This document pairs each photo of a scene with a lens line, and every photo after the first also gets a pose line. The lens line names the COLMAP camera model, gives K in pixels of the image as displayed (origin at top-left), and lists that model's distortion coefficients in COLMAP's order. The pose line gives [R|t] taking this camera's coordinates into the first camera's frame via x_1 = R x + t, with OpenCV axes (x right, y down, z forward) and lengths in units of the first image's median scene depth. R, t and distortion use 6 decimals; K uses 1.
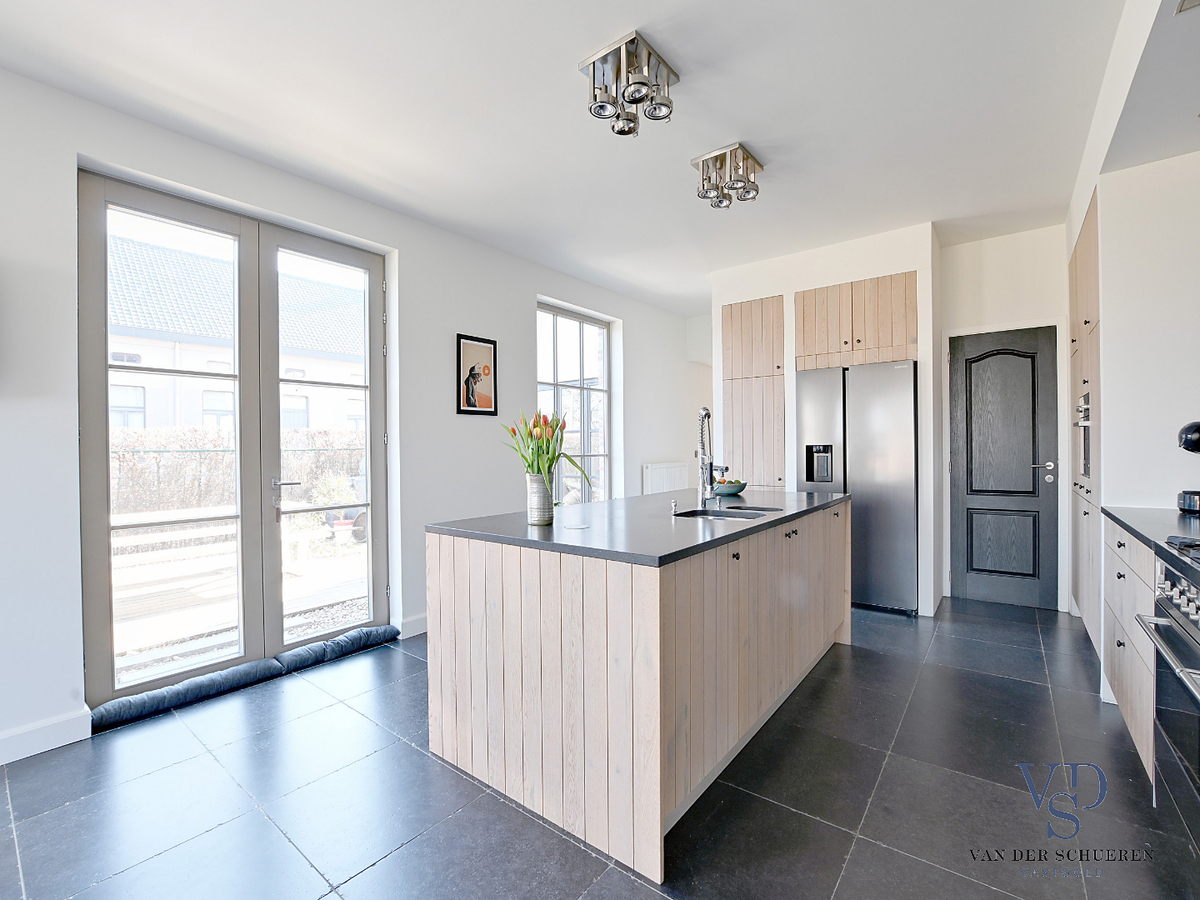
lens RADIAL K [[525.7, 0, 600.7], [0, 525.7, 451.0], [0, 0, 1]] dist [-0.033378, 0.004894]
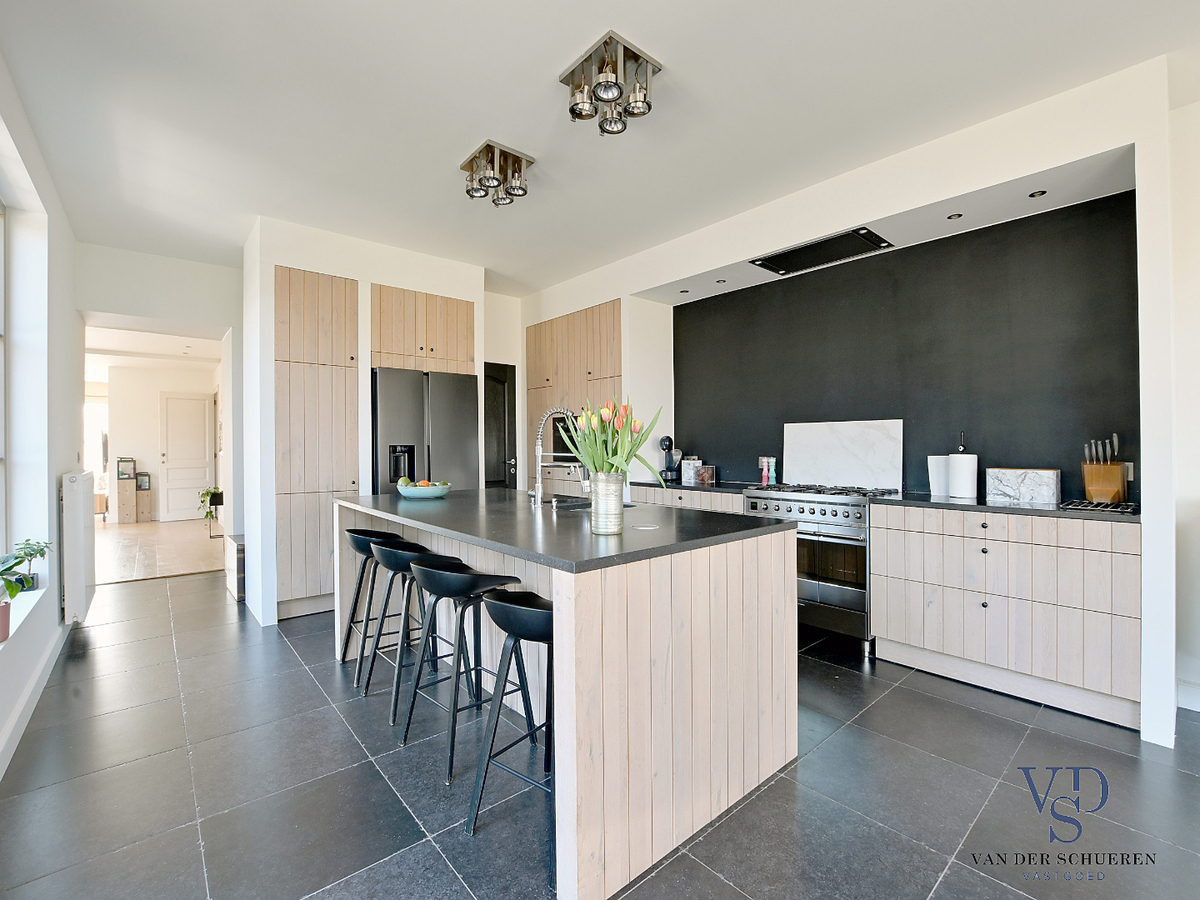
lens RADIAL K [[525.7, 0, 596.3], [0, 525.7, 444.3], [0, 0, 1]] dist [-0.033378, 0.004894]
pose [[0.198161, 0.017477, 0.980014, -0.574319], [0.004094, 0.999818, -0.018658, 0.008495], [-0.980161, 0.007709, 0.198054, 0.518536]]
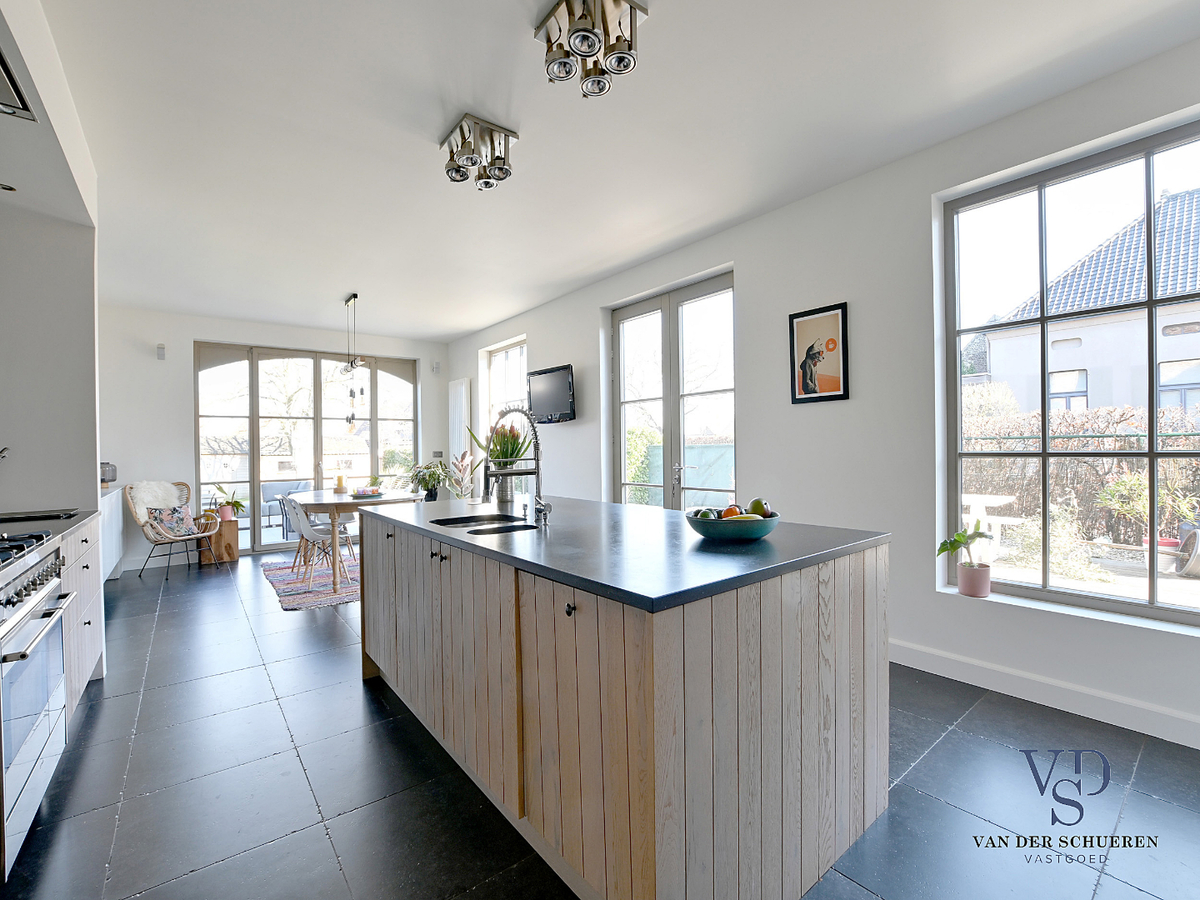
lens RADIAL K [[525.7, 0, 600.1], [0, 525.7, 451.6], [0, 0, 1]] dist [-0.033378, 0.004894]
pose [[-0.229438, 0.024915, -0.973004, 0.746835], [0.014887, 0.999645, 0.022087, -0.015080], [0.973209, -0.009418, -0.229727, 0.969685]]
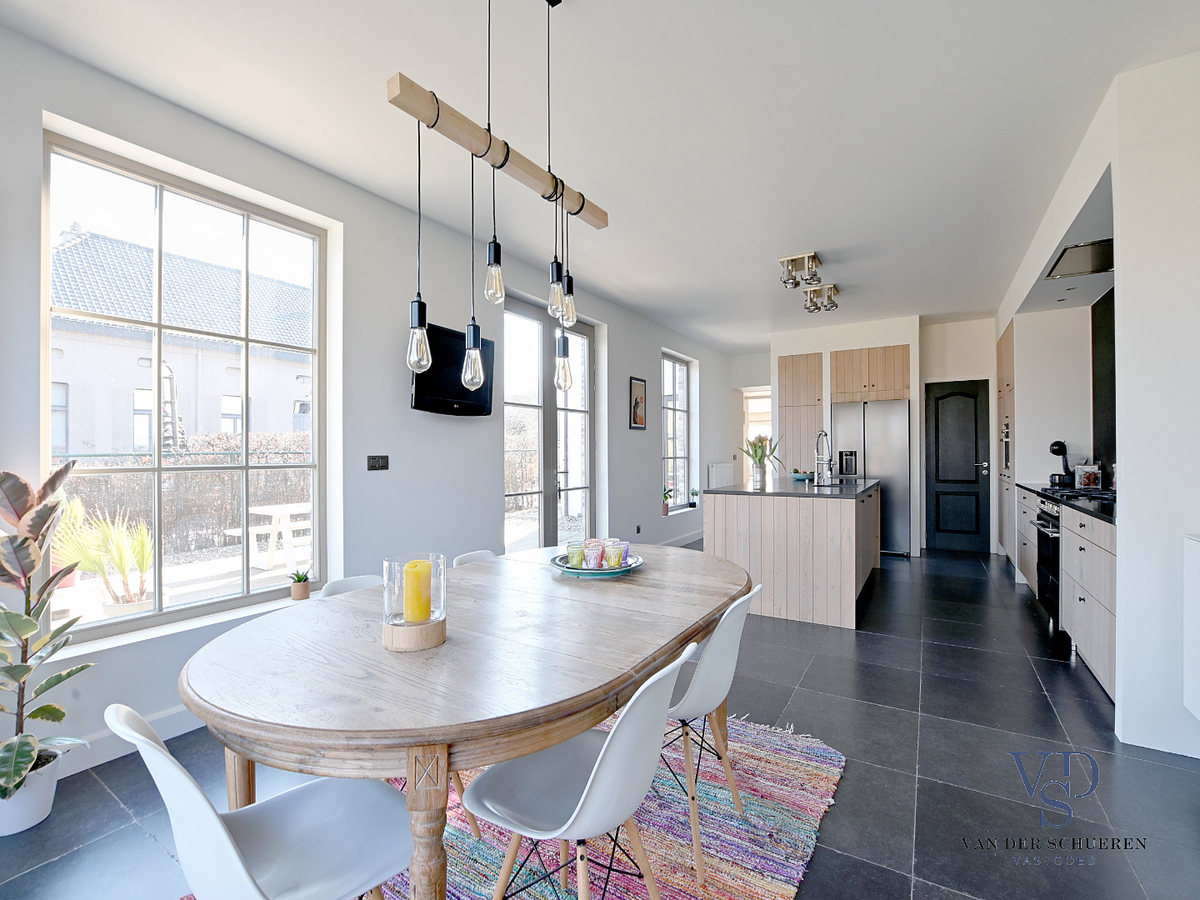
lens RADIAL K [[525.7, 0, 601.6], [0, 525.7, 450.9], [0, 0, 1]] dist [-0.033378, 0.004894]
pose [[0.994438, 0.006909, 0.105094, -0.566175], [-0.005723, 0.999917, -0.011583, 0.012202], [-0.105165, 0.010917, 0.994395, -0.561065]]
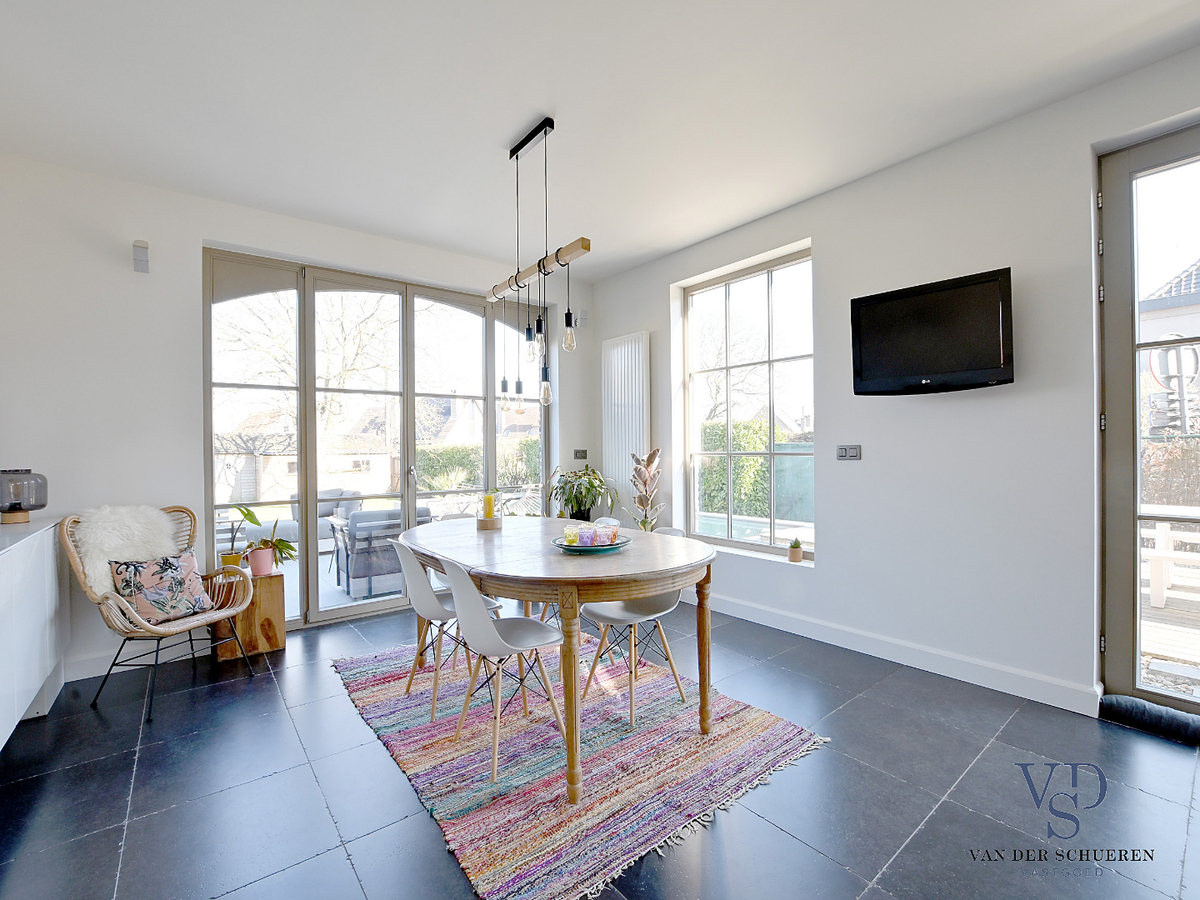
lens RADIAL K [[525.7, 0, 599.2], [0, 525.7, 452.2], [0, 0, 1]] dist [-0.033378, 0.004894]
pose [[-0.230115, 0.025008, -0.972842, 0.138394], [0.012610, 0.999662, 0.022715, -0.002995], [0.973082, -0.007041, -0.230352, 0.183660]]
